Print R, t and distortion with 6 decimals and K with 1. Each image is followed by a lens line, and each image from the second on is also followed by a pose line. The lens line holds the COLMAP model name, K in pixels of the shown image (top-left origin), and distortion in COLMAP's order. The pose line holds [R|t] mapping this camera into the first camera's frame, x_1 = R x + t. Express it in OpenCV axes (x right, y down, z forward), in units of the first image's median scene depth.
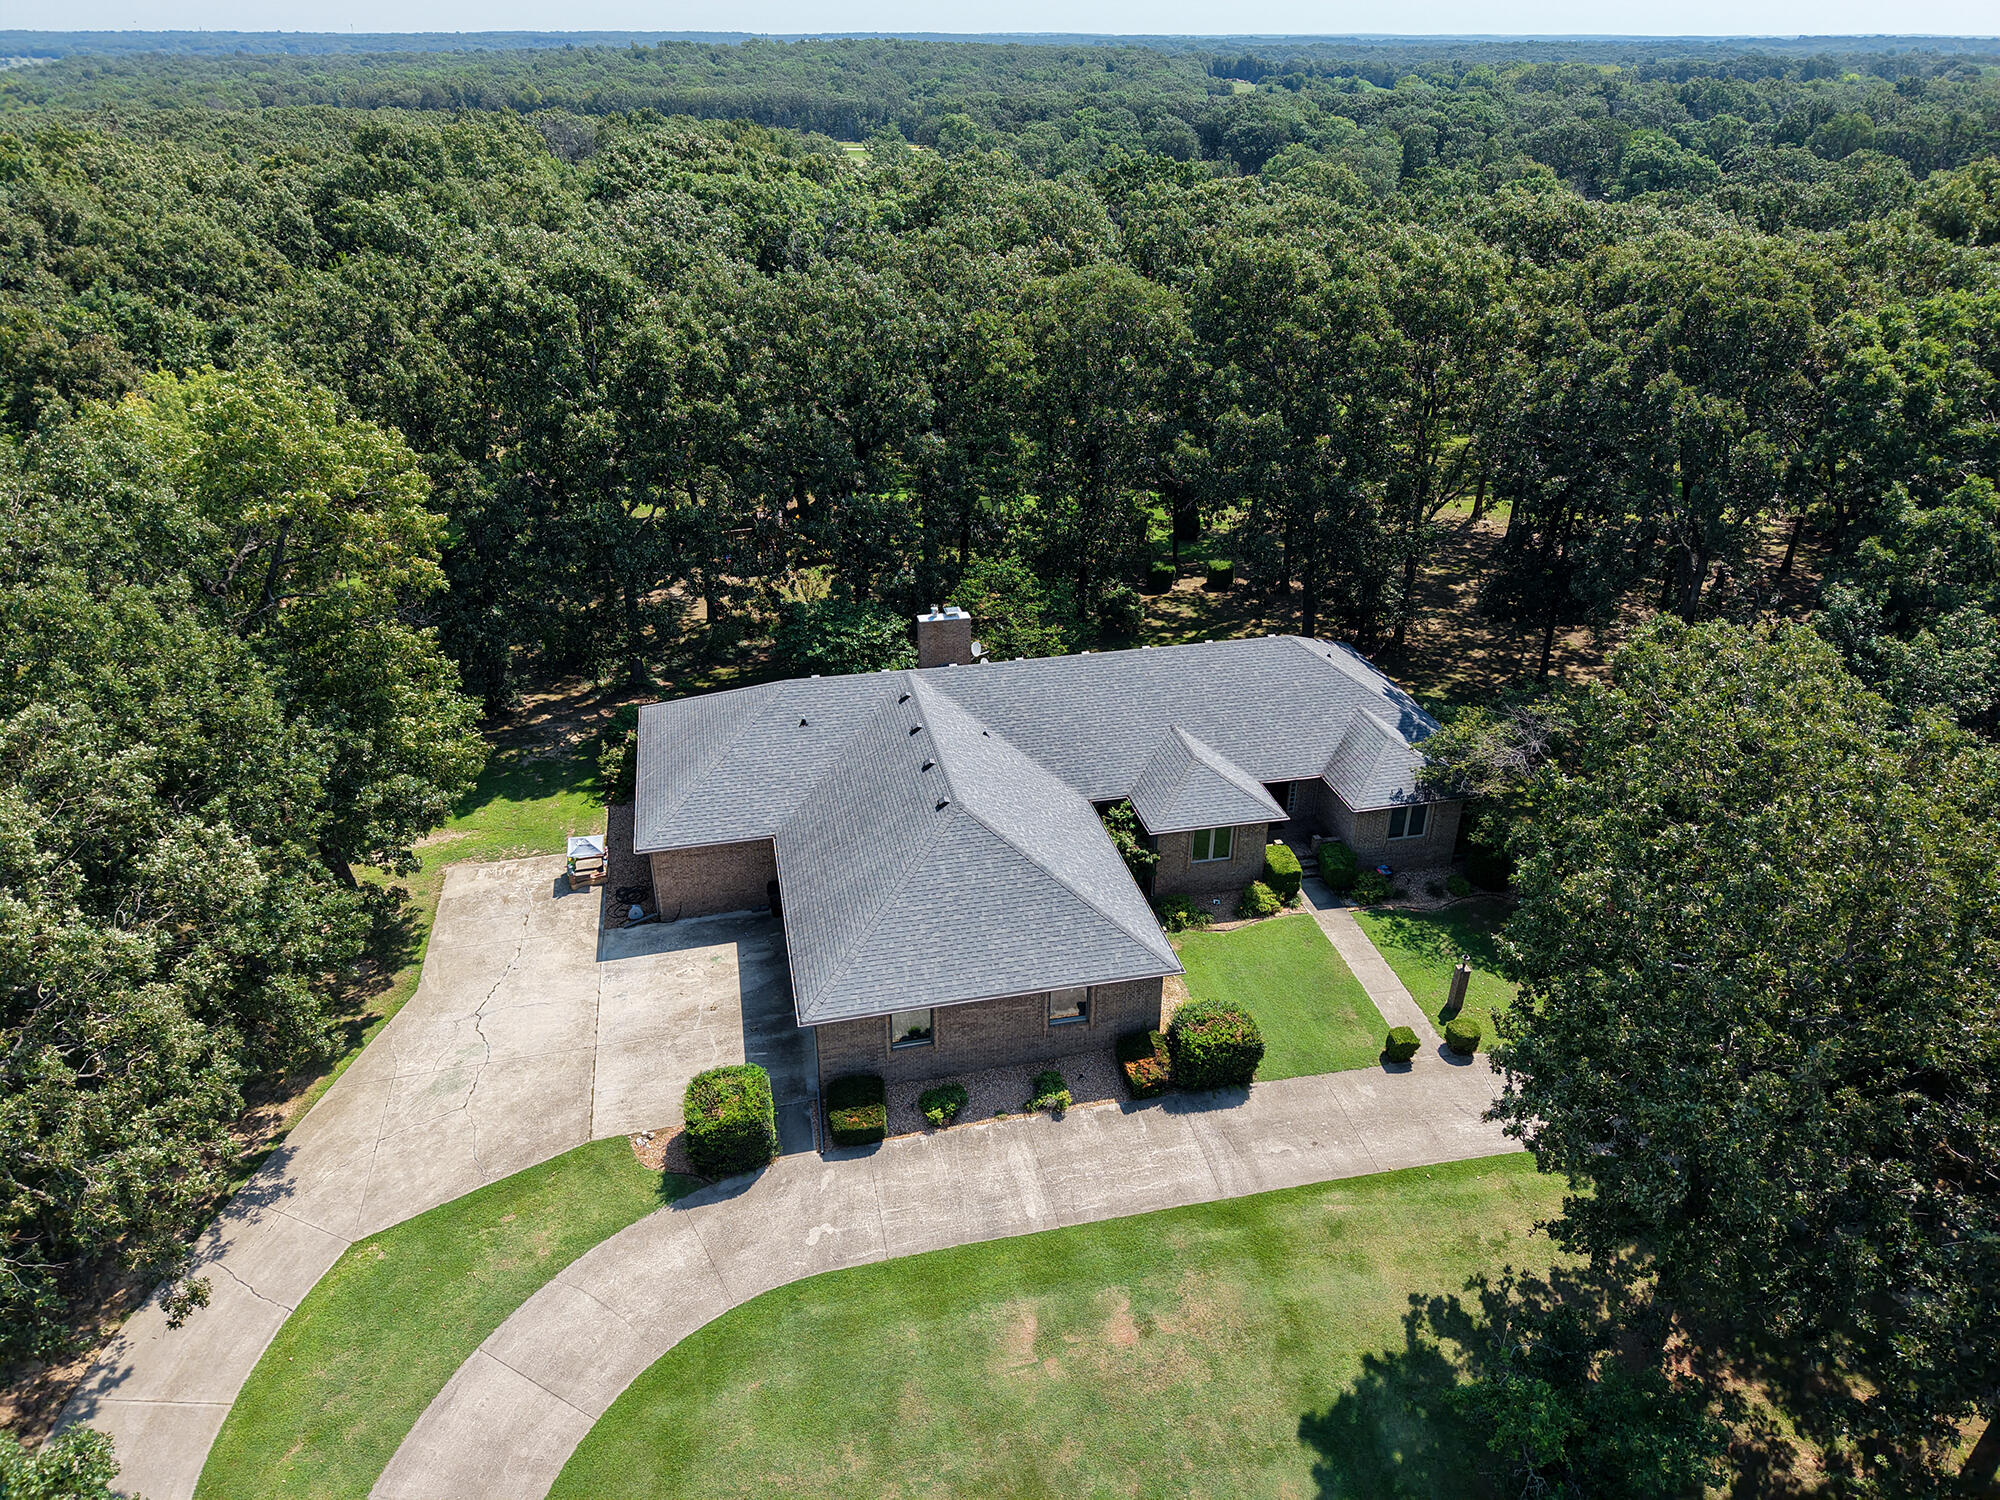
lens RADIAL K [[1390.7, 0, 1004.7], [0, 1390.7, 758.0], [0, 0, 1]] dist [0.005095, -0.009518]
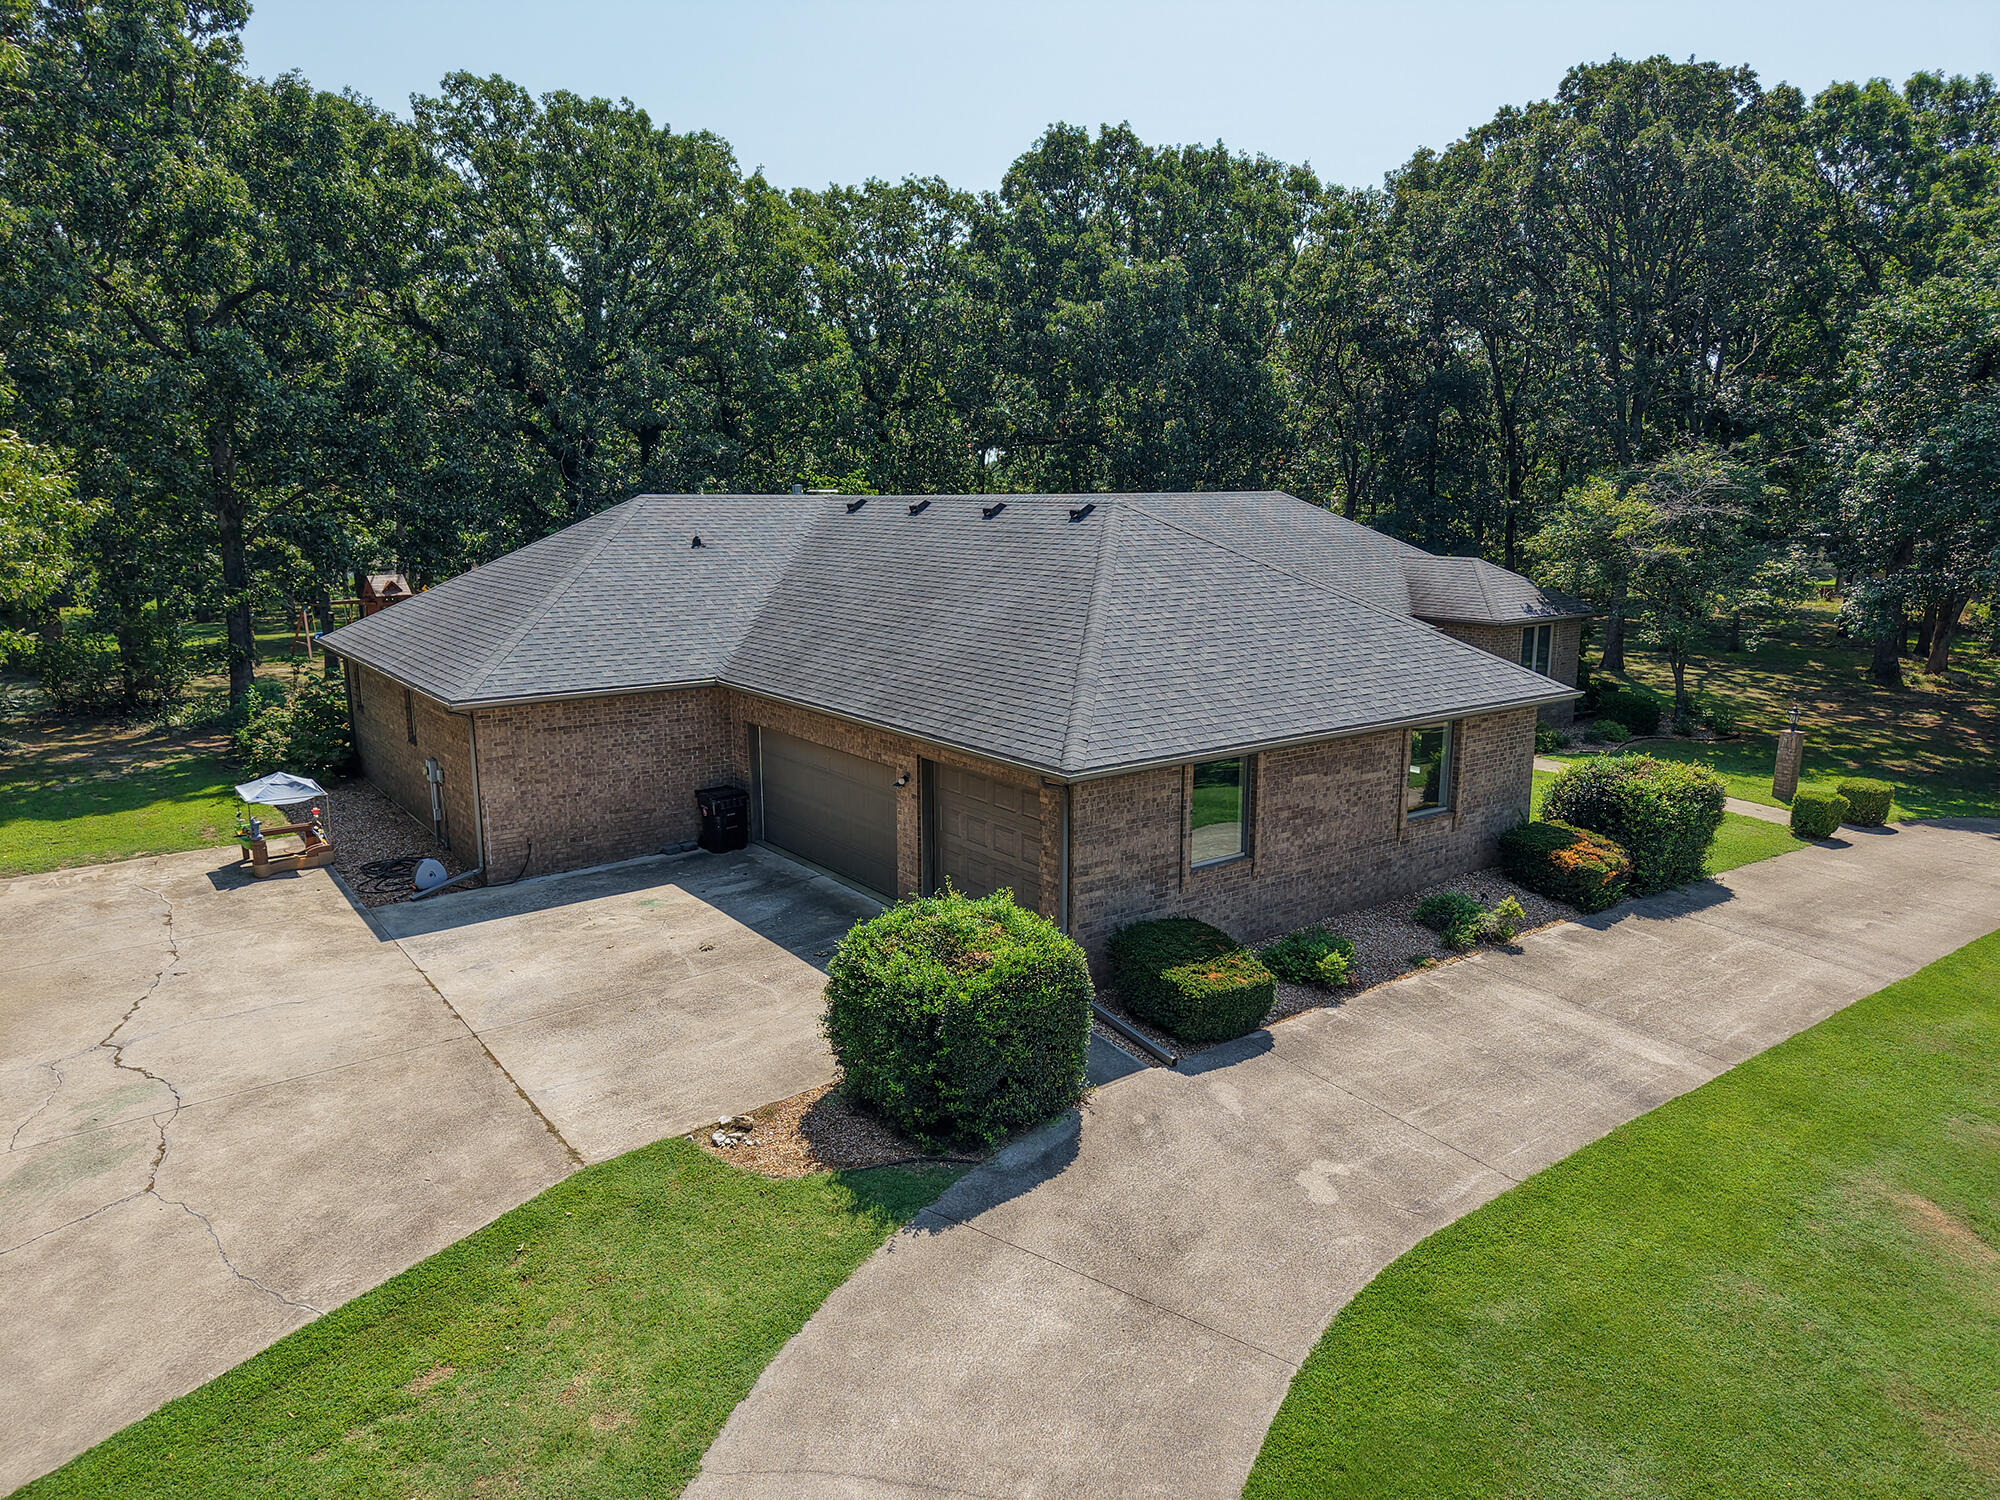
lens RADIAL K [[1390.7, 0, 993.8], [0, 1390.7, 748.9], [0, 0, 1]] dist [0.005095, -0.009518]
pose [[0.914365, -0.091291, 0.394464, -0.336150], [0.211356, 0.938596, -0.272702, 0.296879], [-0.345348, 0.332722, 0.877514, 0.616932]]
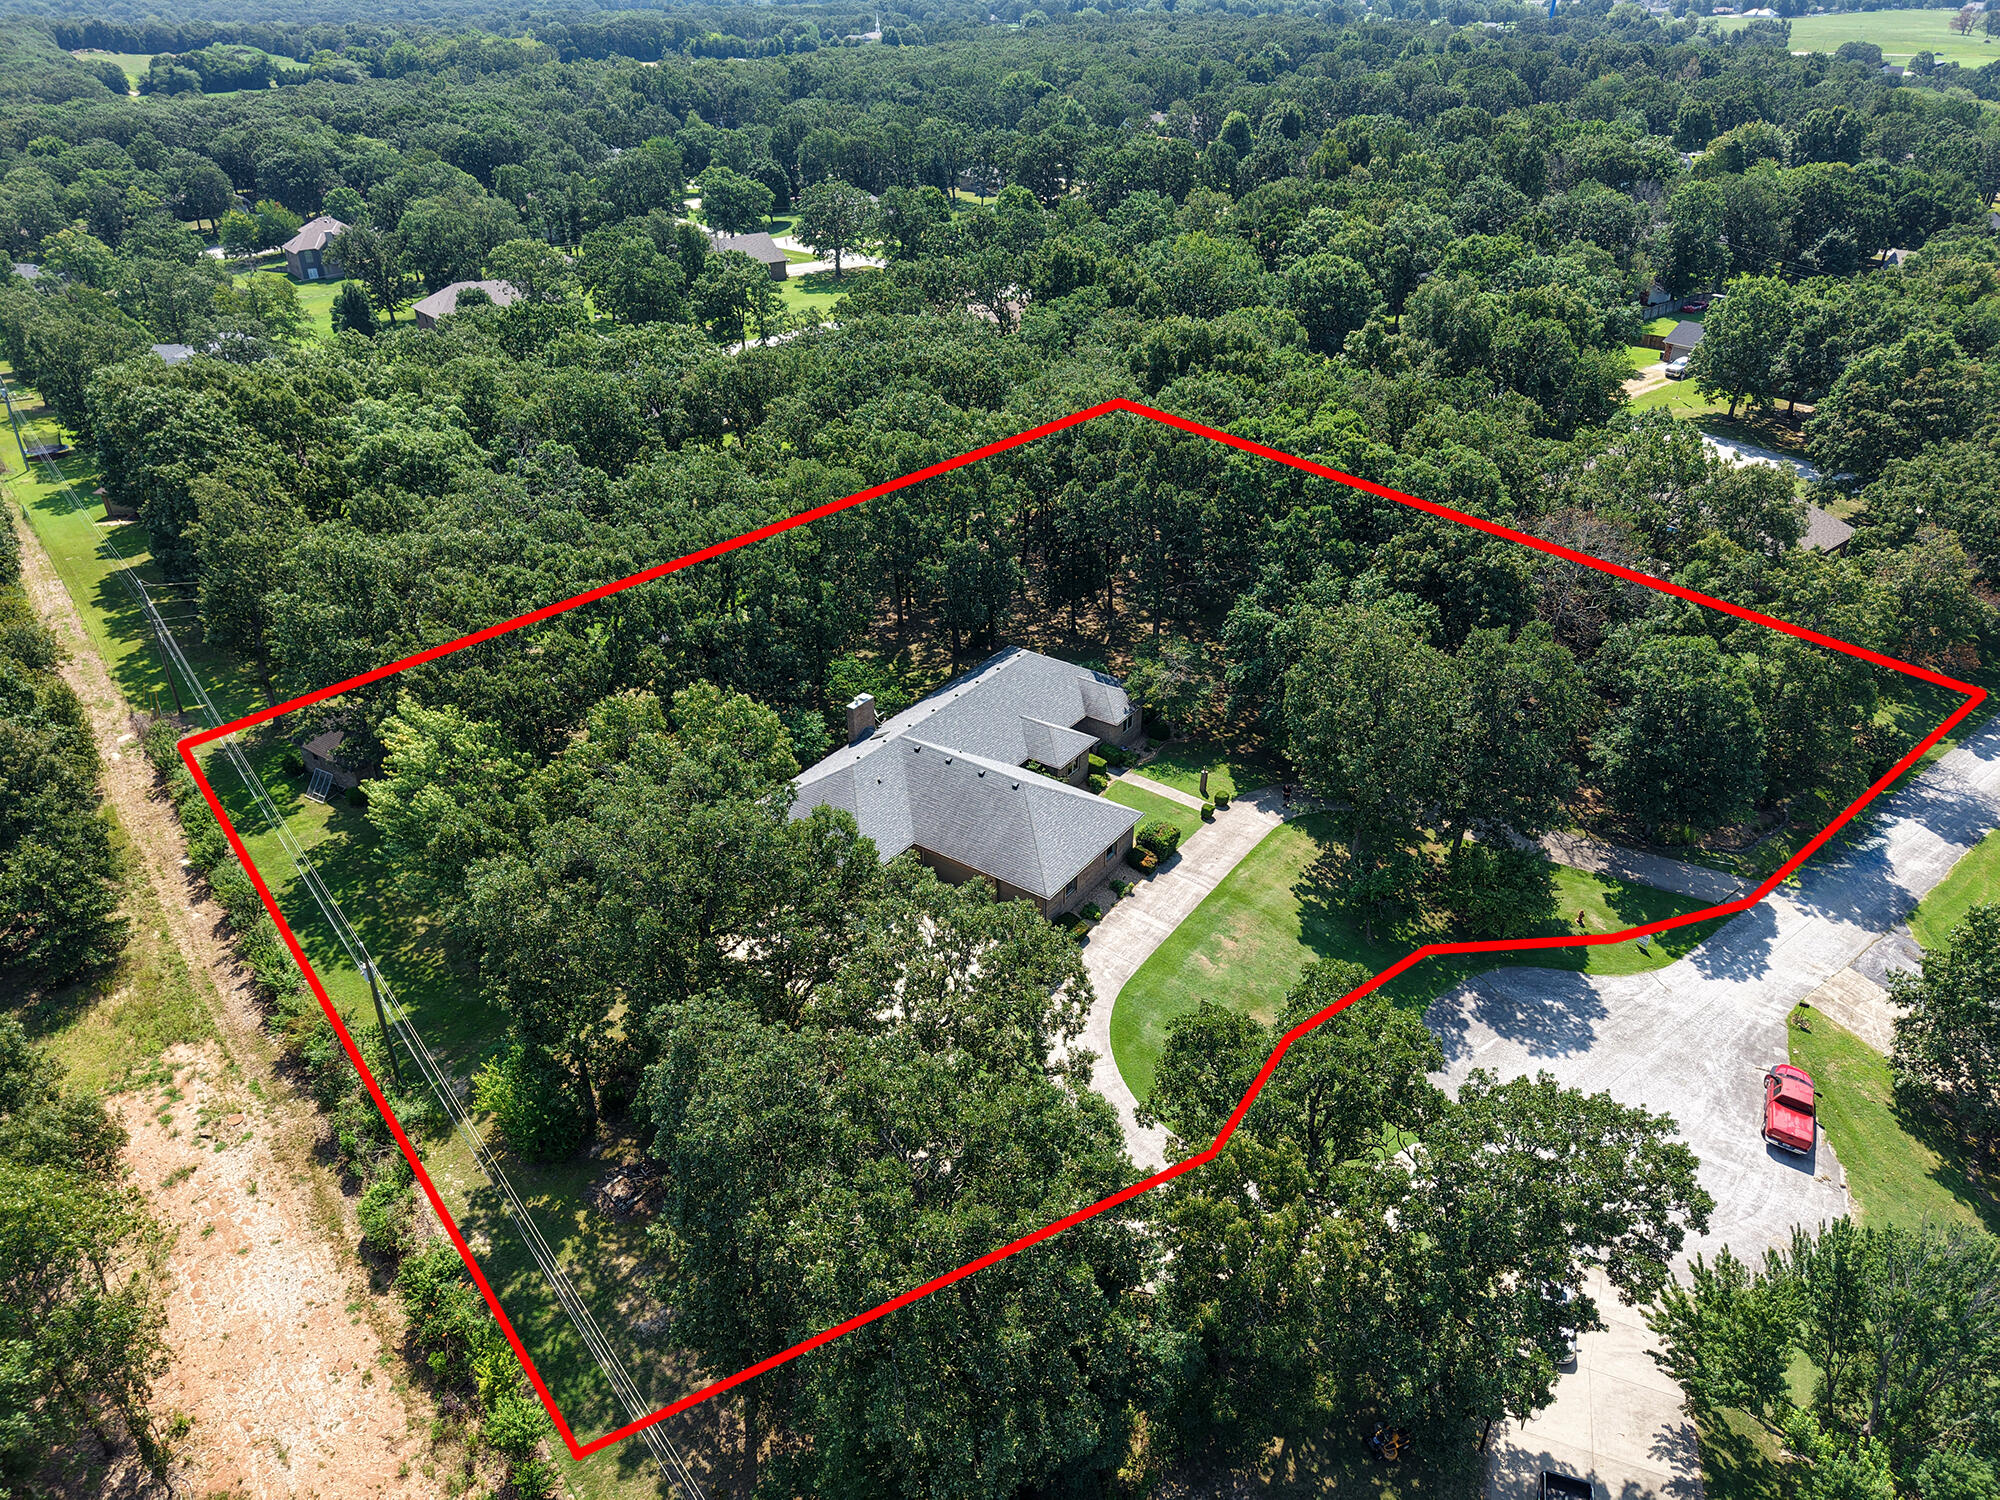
lens RADIAL K [[1390.7, 0, 997.9], [0, 1390.7, 746.4], [0, 0, 1]] dist [0.005095, -0.009518]
pose [[0.743492, -0.344475, 0.573199, -1.299927], [0.345726, 0.931690, 0.111478, -0.271970], [-0.572445, 0.115287, 0.811797, -0.661052]]
